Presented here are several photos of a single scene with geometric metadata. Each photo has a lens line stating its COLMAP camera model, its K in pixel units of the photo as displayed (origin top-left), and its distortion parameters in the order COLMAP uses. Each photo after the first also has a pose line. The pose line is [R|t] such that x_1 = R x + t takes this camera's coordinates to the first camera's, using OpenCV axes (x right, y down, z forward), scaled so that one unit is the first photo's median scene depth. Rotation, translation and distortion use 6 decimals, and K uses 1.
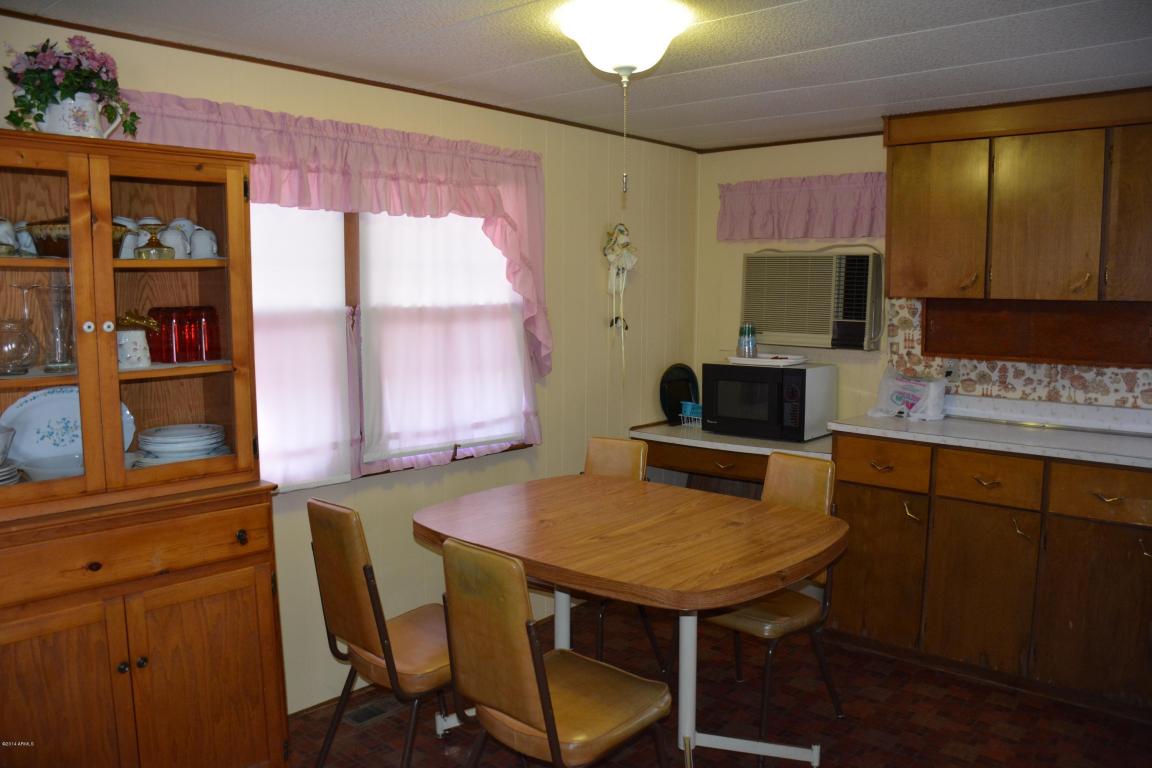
lens RADIAL K [[896.9, 0, 570.8], [0, 896.9, 391.8], [0, 0, 1]] dist [-0.152806, 0.099954]
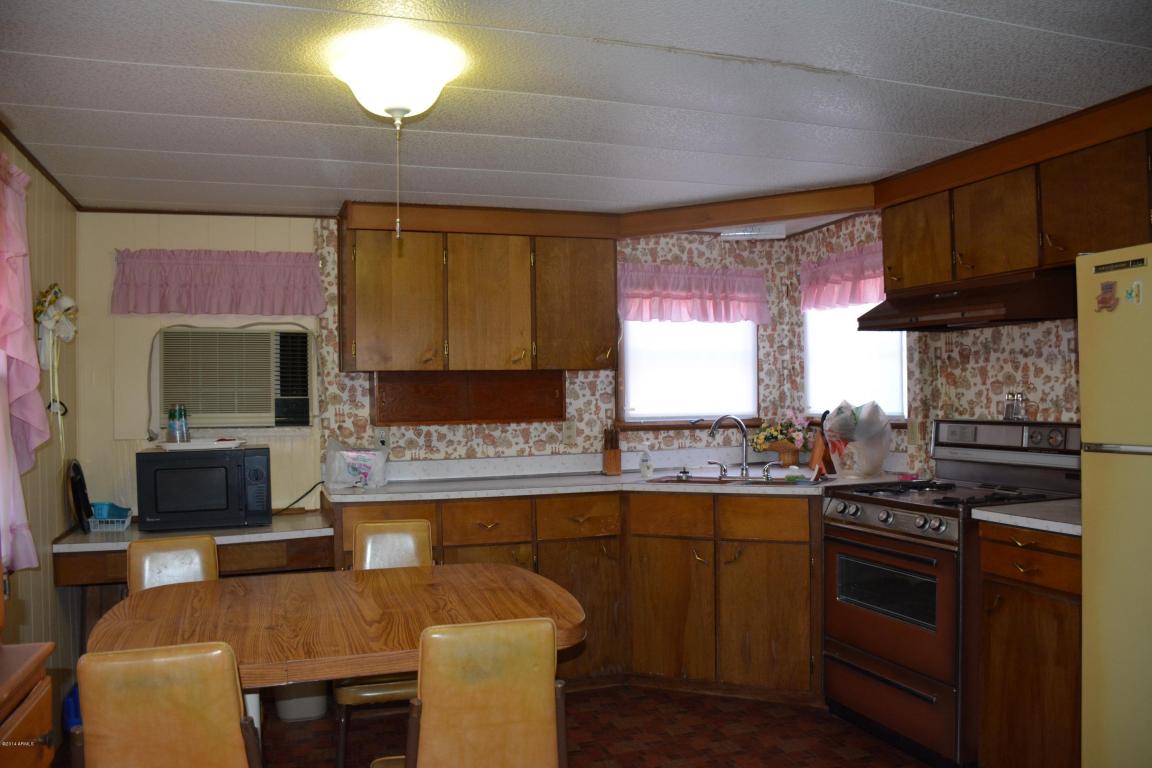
lens RADIAL K [[896.9, 0, 576.2], [0, 896.9, 394.2], [0, 0, 1]] dist [-0.152806, 0.099954]
pose [[0.488997, -0.010072, 0.872227, -0.435385], [0.116062, 0.991794, -0.053616, 0.006974], [-0.864530, 0.127450, 0.486153, 0.261905]]
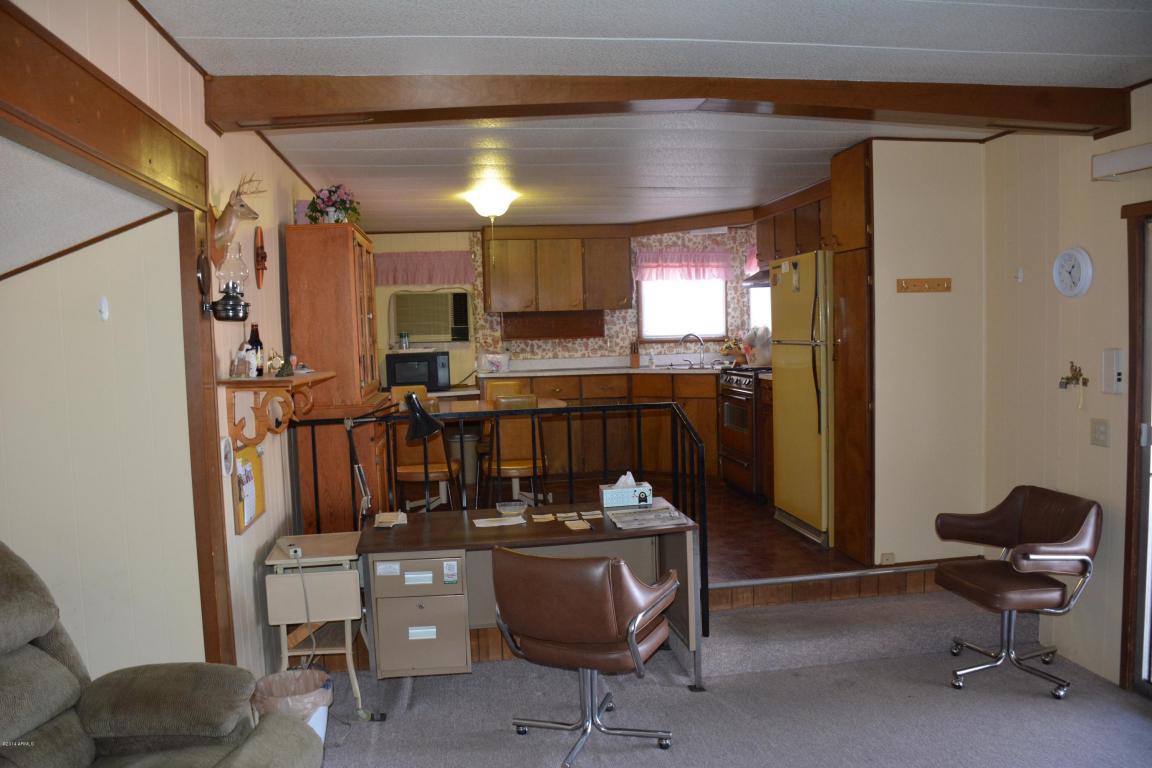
lens RADIAL K [[896.9, 0, 577.6], [0, 896.9, 392.4], [0, 0, 1]] dist [-0.152806, 0.099954]
pose [[0.648913, -0.073998, 0.757255, -1.114166], [0.115407, 0.993317, -0.001830, 0.106301], [-0.752059, 0.088581, 0.653116, -0.510348]]
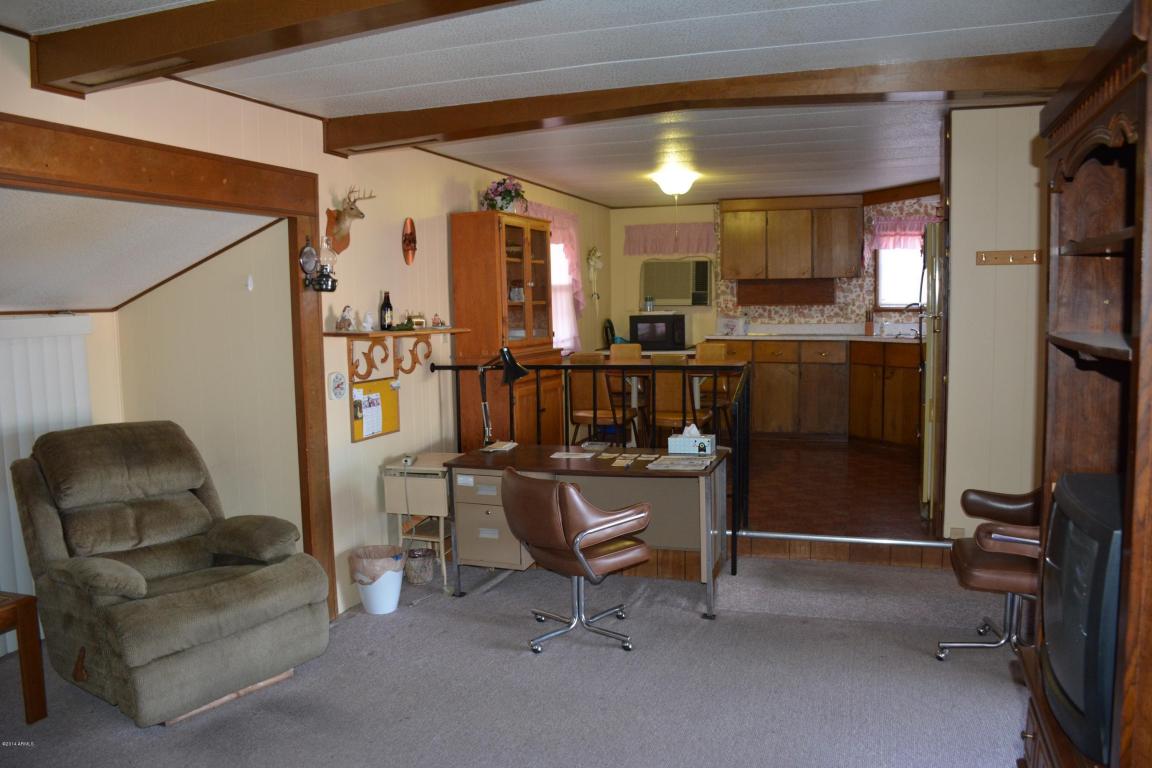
lens RADIAL K [[896.9, 0, 574.7], [0, 896.9, 389.6], [0, 0, 1]] dist [-0.152806, 0.099954]
pose [[0.925775, -0.056288, 0.373861, -0.852971], [0.062374, 0.998044, -0.004190, 0.157788], [-0.372894, 0.027198, 0.927475, -0.953293]]
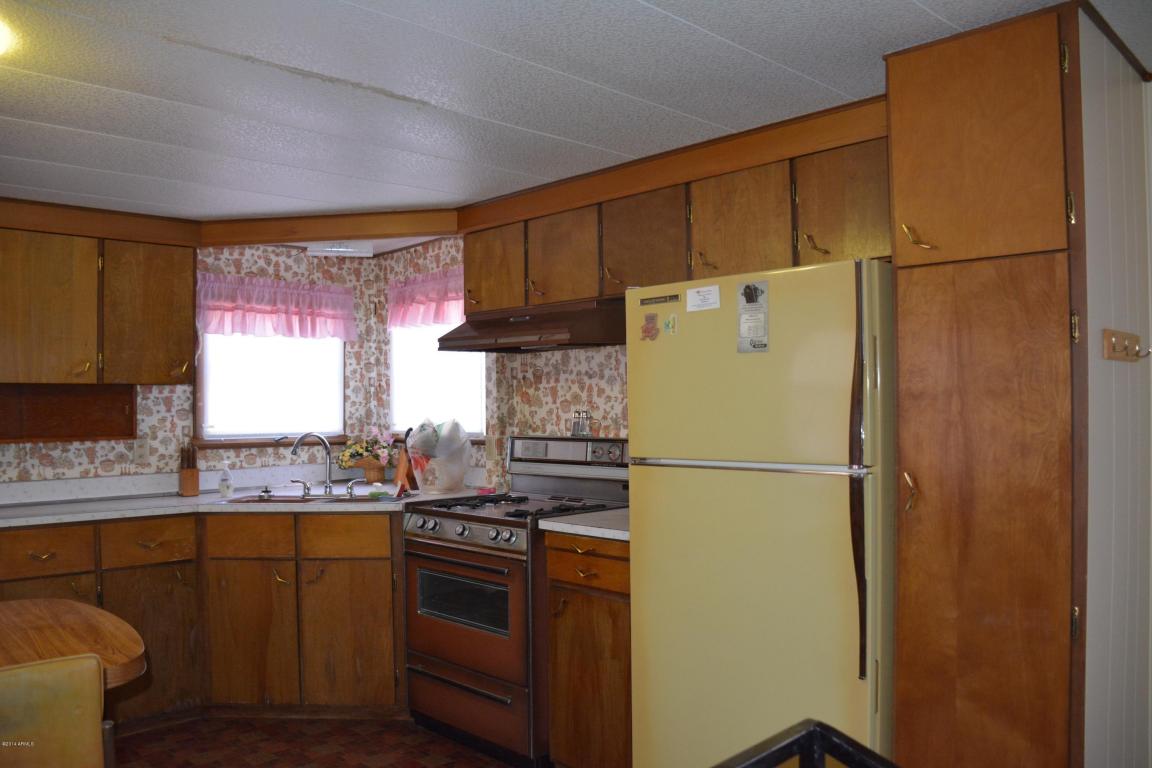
lens RADIAL K [[896.9, 0, 574.2], [0, 896.9, 394.1], [0, 0, 1]] dist [-0.152806, 0.099954]
pose [[0.072015, 0.008736, 0.997365, -0.436356], [0.124172, 0.992104, -0.017656, 0.007786], [-0.989644, 0.125116, 0.070362, 0.238723]]
